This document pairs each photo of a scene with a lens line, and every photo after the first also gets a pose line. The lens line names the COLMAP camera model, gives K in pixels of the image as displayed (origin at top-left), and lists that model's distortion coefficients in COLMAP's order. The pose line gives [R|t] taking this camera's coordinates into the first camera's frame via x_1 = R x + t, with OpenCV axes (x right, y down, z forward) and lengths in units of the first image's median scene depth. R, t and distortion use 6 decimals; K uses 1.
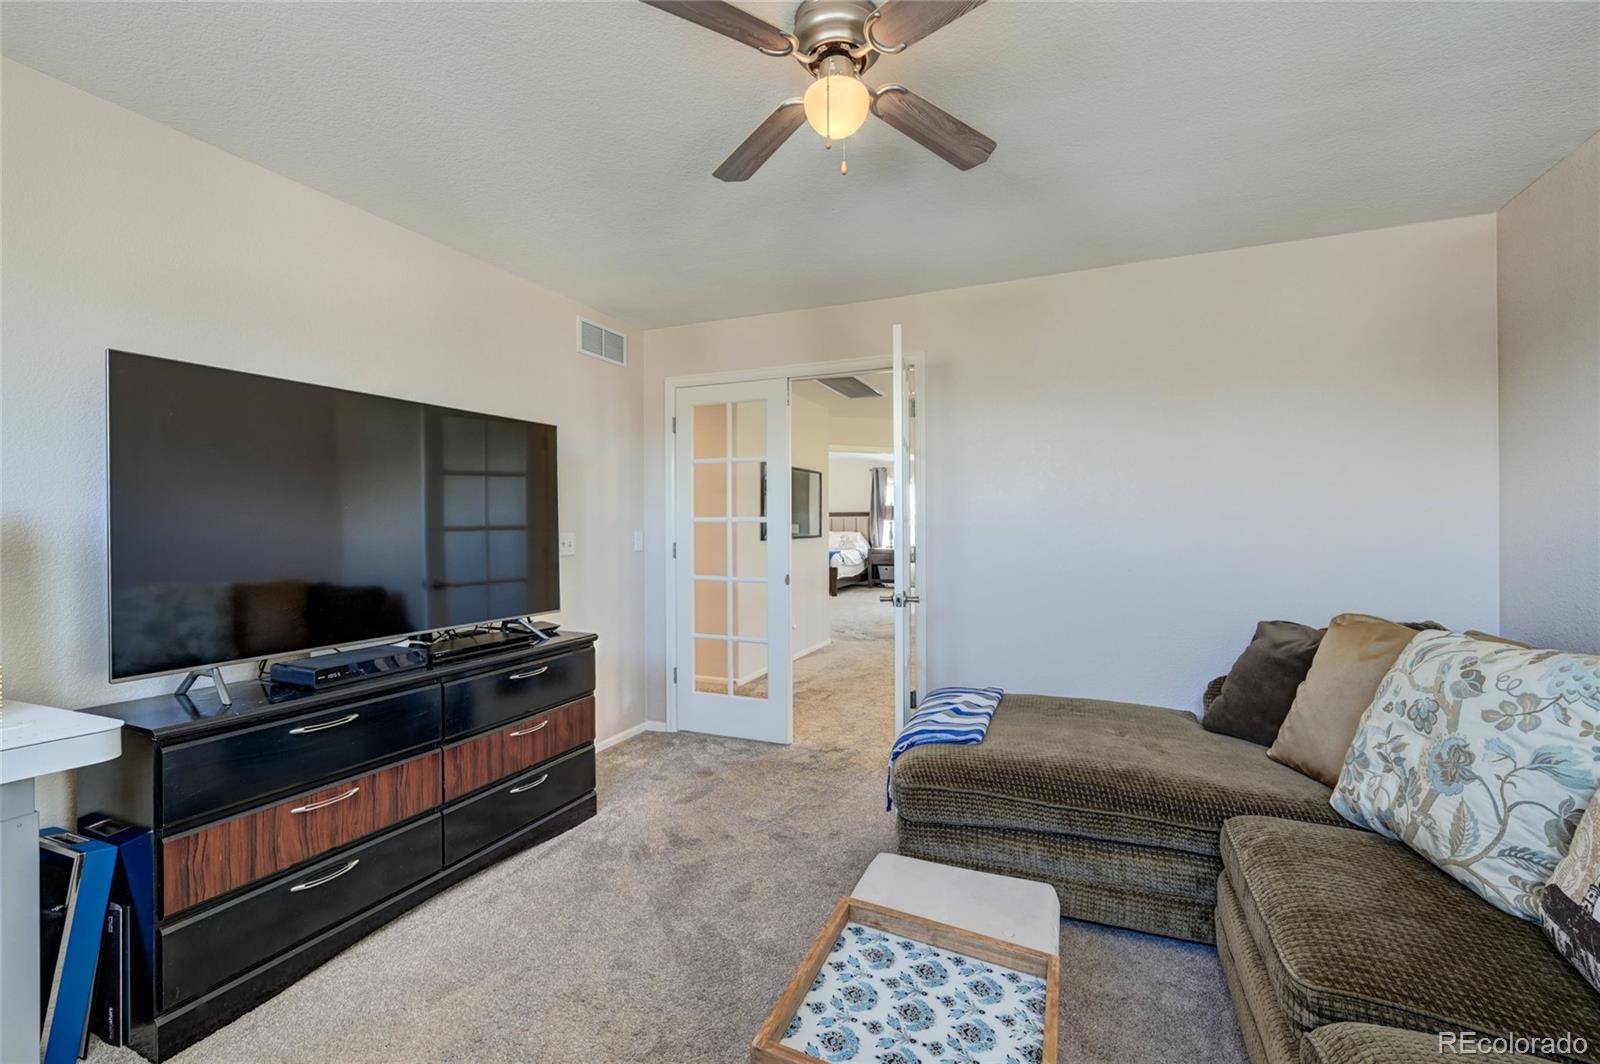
lens RADIAL K [[630.2, 0, 797.2], [0, 630.2, 533.9], [0, 0, 1]] dist [-0.003941, 0.000564]
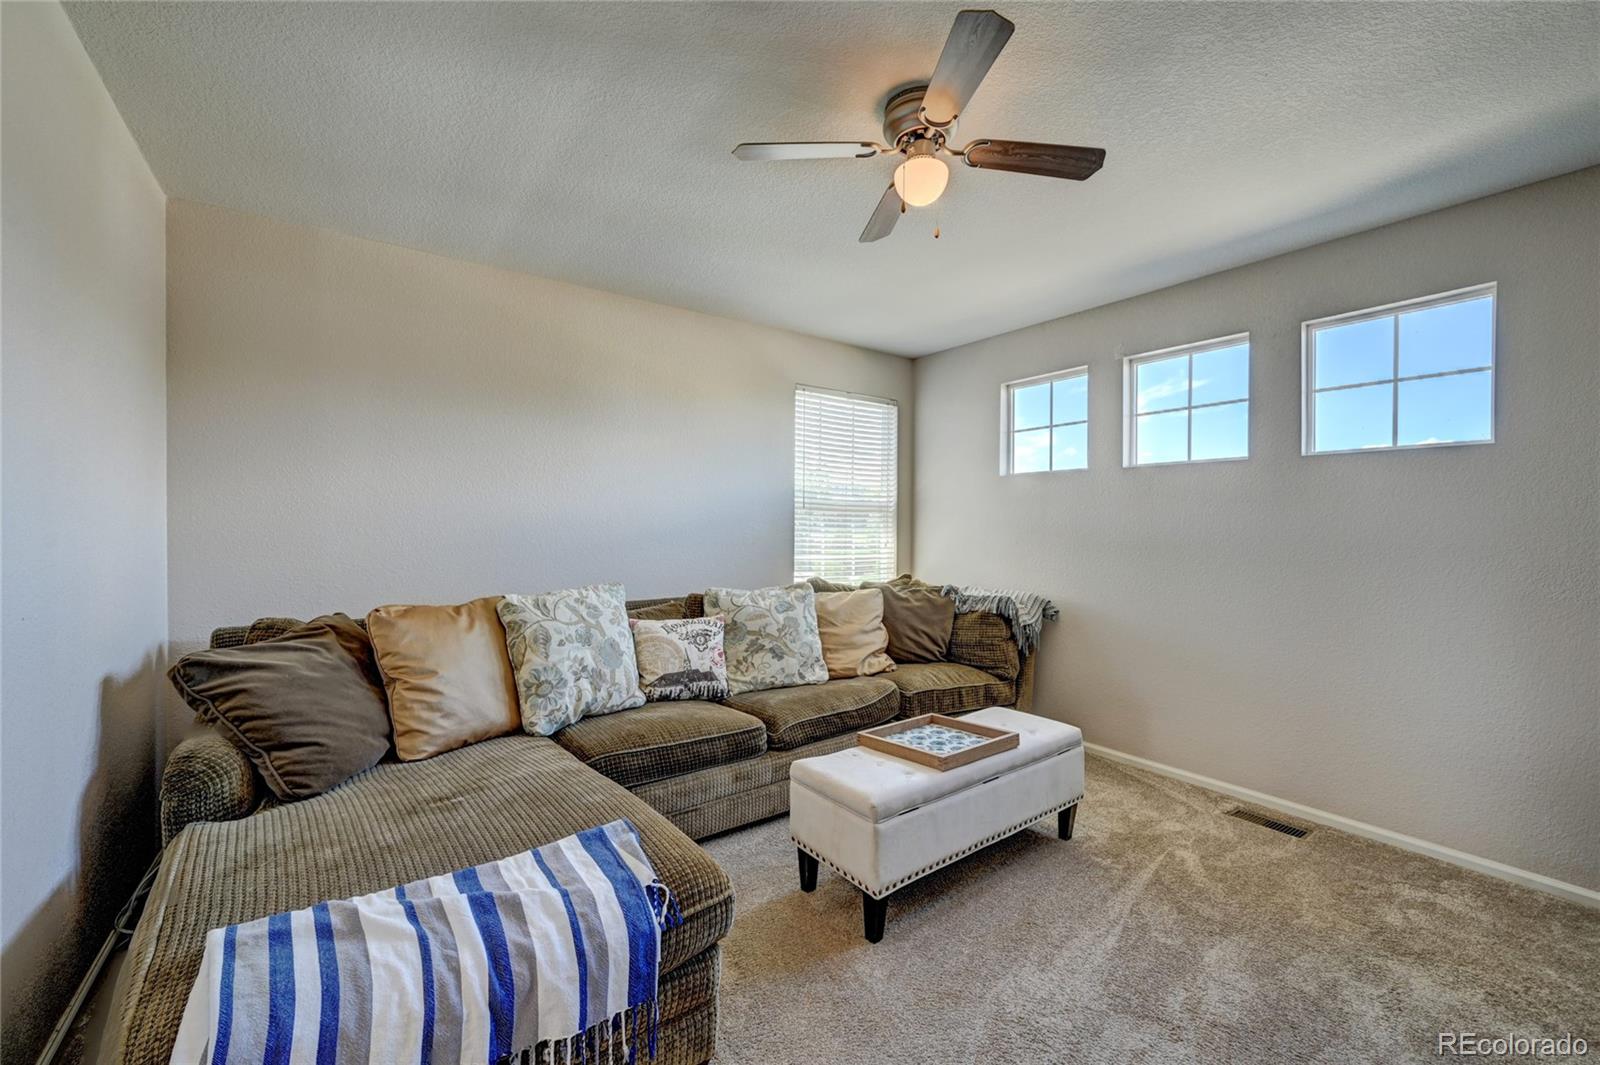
lens RADIAL K [[630.2, 0, 797.3], [0, 630.2, 525.8], [0, 0, 1]] dist [-0.003941, 0.000564]
pose [[-0.868967, 0.007365, 0.494816, -0.329575], [0.012253, 0.999903, 0.006635, -0.011083], [-0.494719, 0.011828, -0.868972, 2.181491]]
